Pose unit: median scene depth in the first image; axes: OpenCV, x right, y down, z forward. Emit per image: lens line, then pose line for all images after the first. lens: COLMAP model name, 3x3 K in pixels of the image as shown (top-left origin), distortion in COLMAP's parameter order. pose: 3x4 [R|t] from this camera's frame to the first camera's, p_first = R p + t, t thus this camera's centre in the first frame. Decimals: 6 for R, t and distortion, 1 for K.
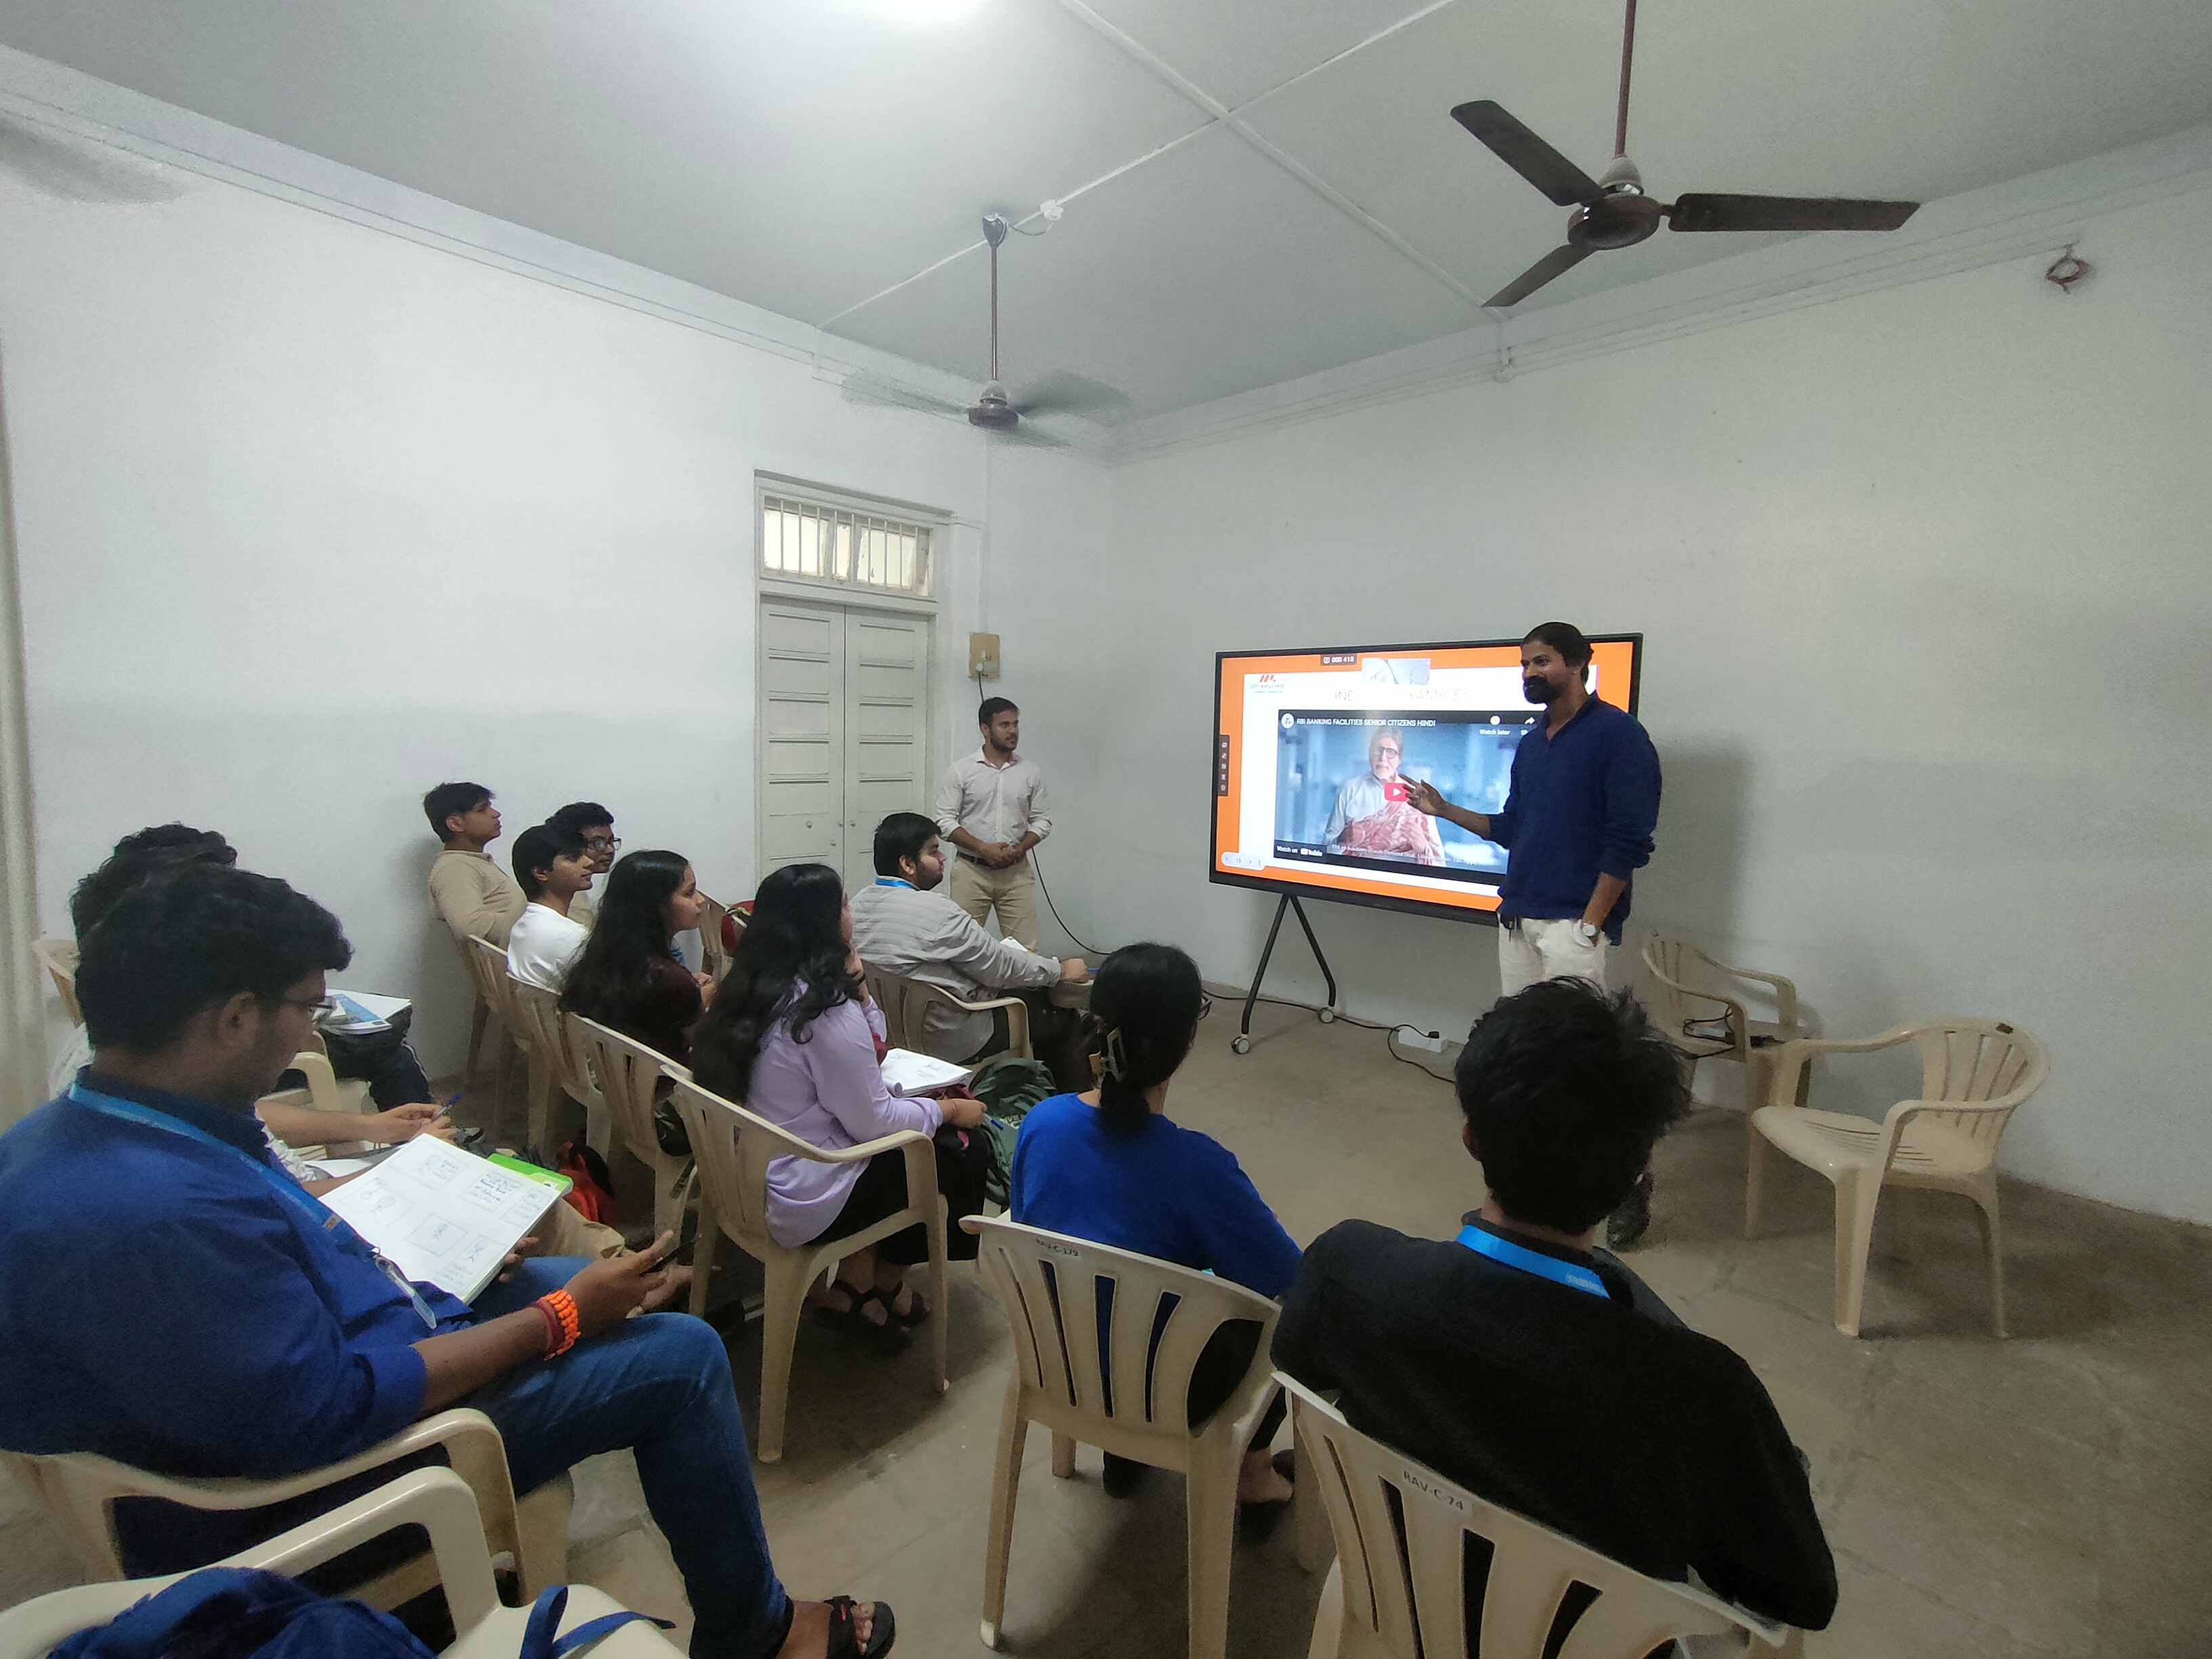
lens RADIAL K [[977.0, 0, 1098.2], [0, 977.0, 820.6], [0, 0, 1]] dist [0.015080, 0.000085]
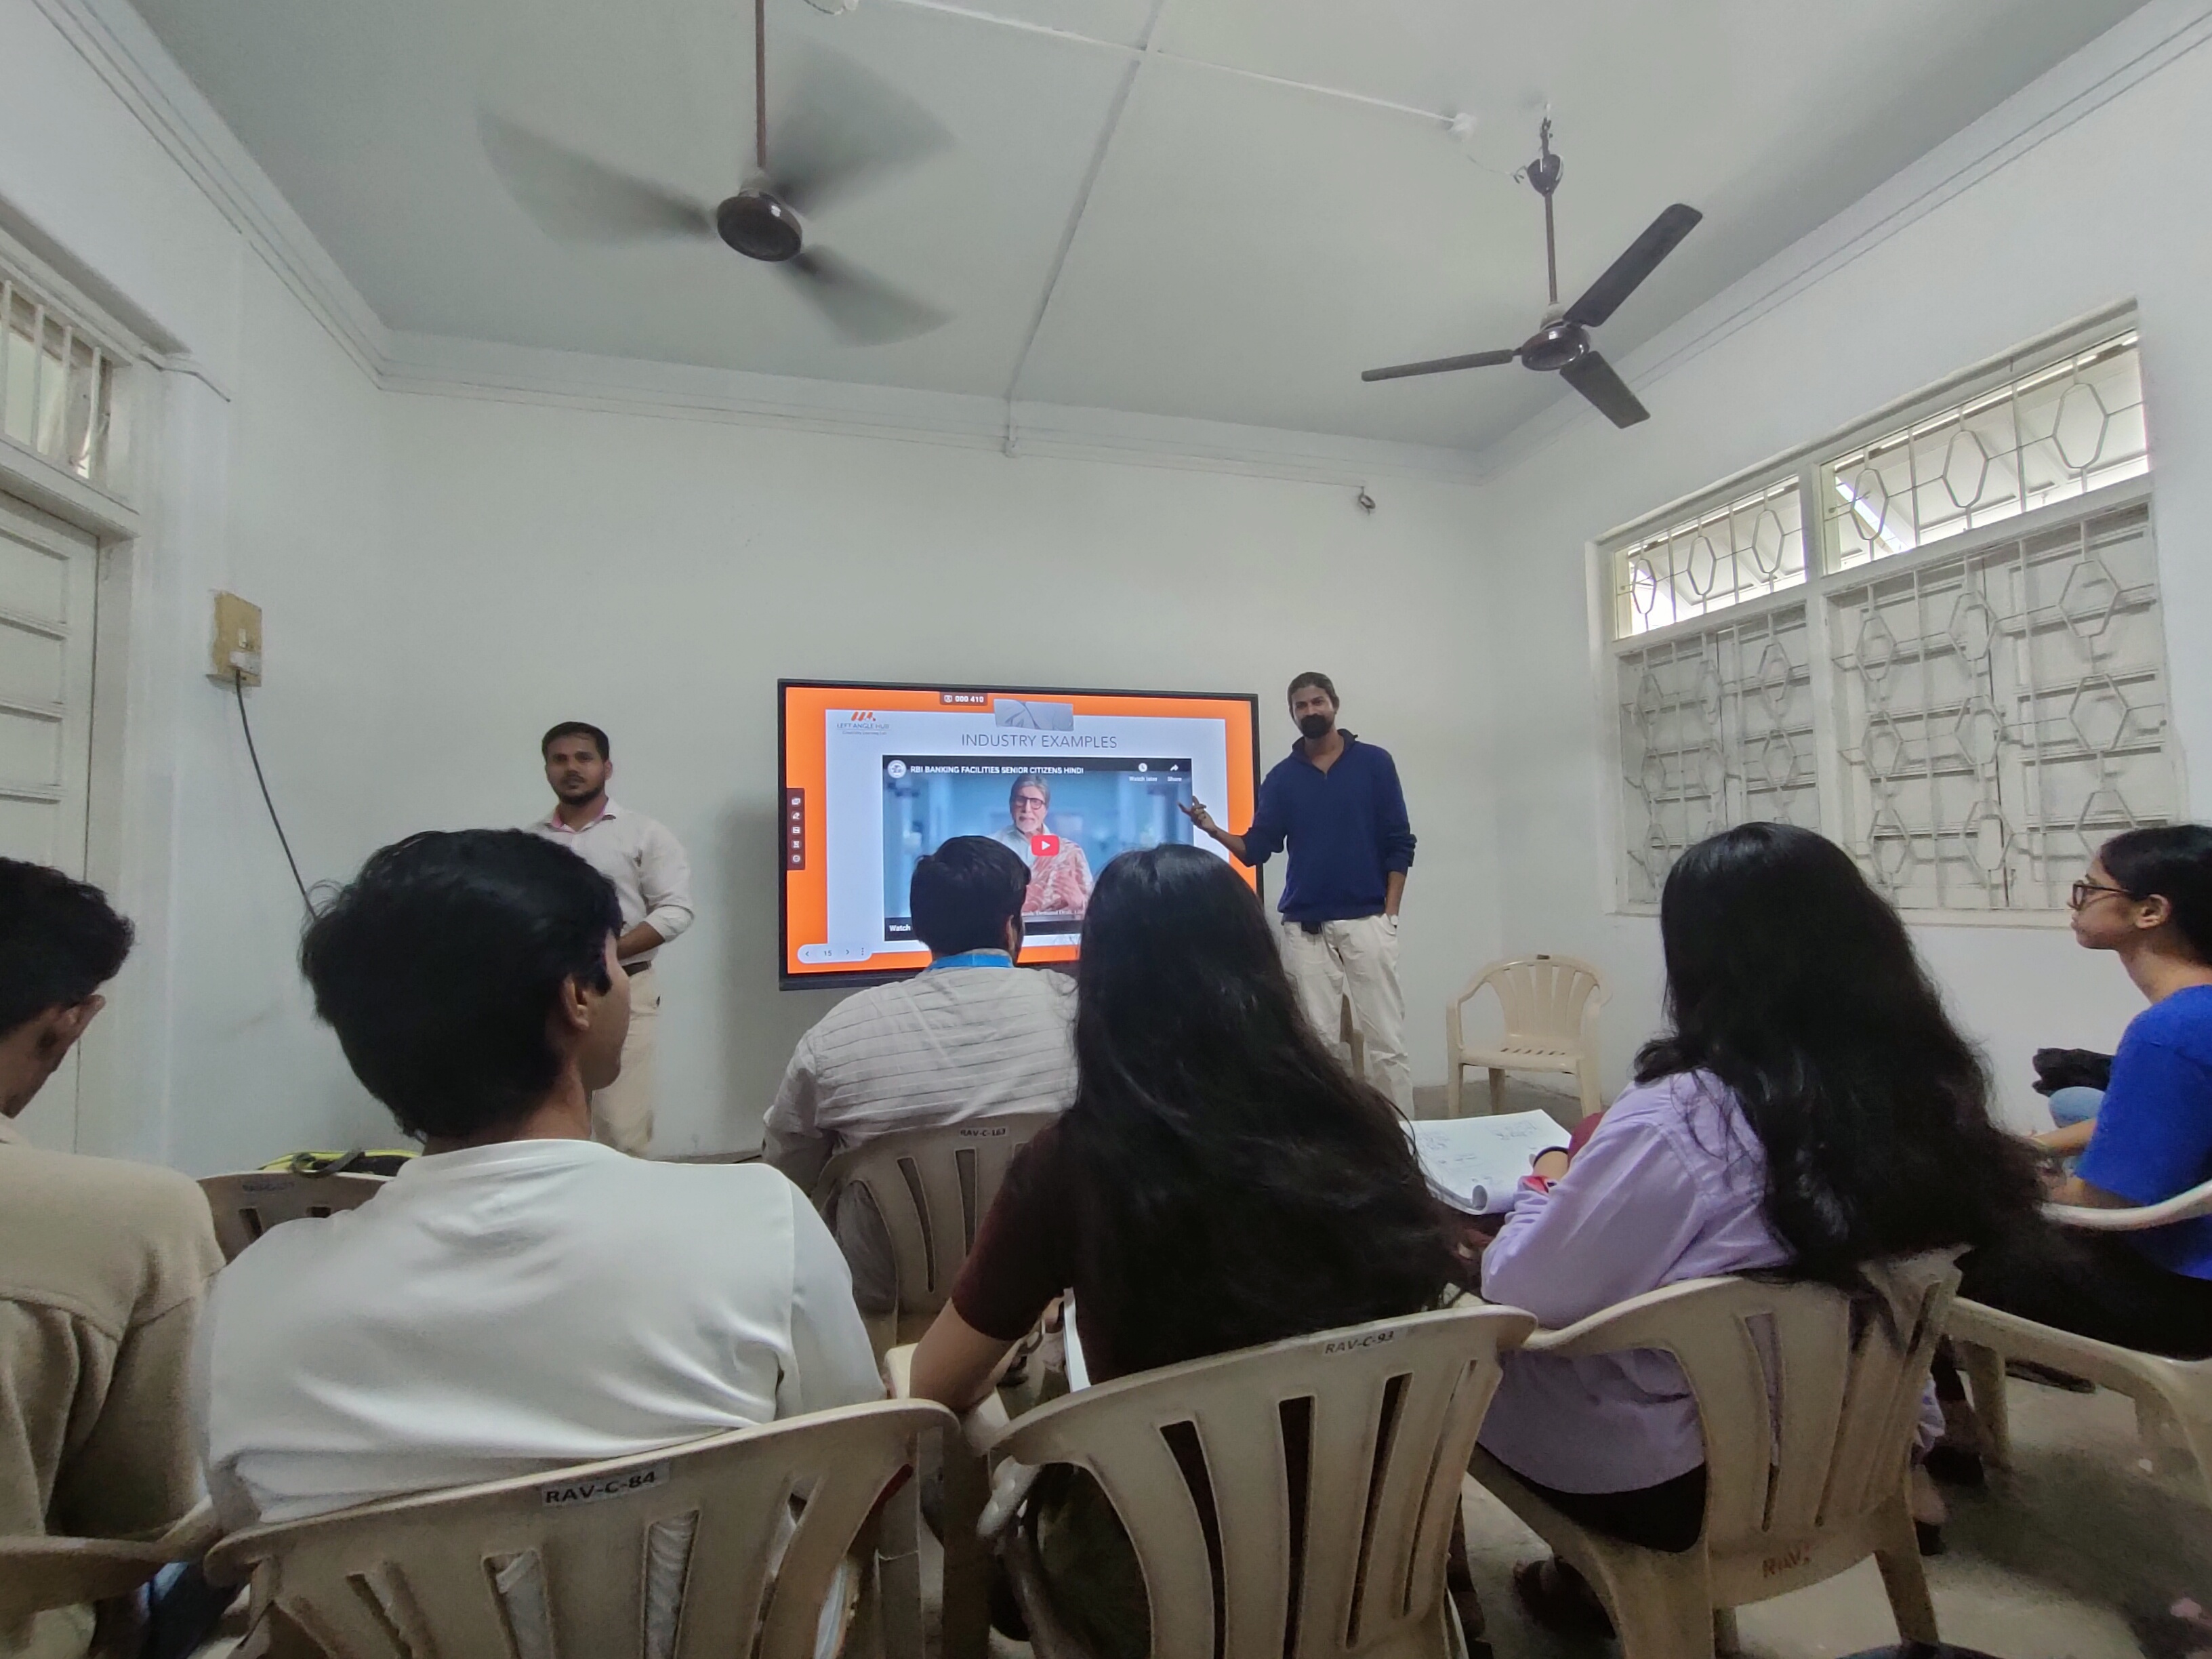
lens RADIAL K [[977.0, 0, 1098.2], [0, 977.0, 820.6], [0, 0, 1]] dist [0.015080, 0.000085]
pose [[0.503942, 0.013395, 0.863634, -0.428370], [0.114277, 0.990056, -0.082037, 0.026650], [-0.856144, 0.140035, 0.497400, 0.462594]]
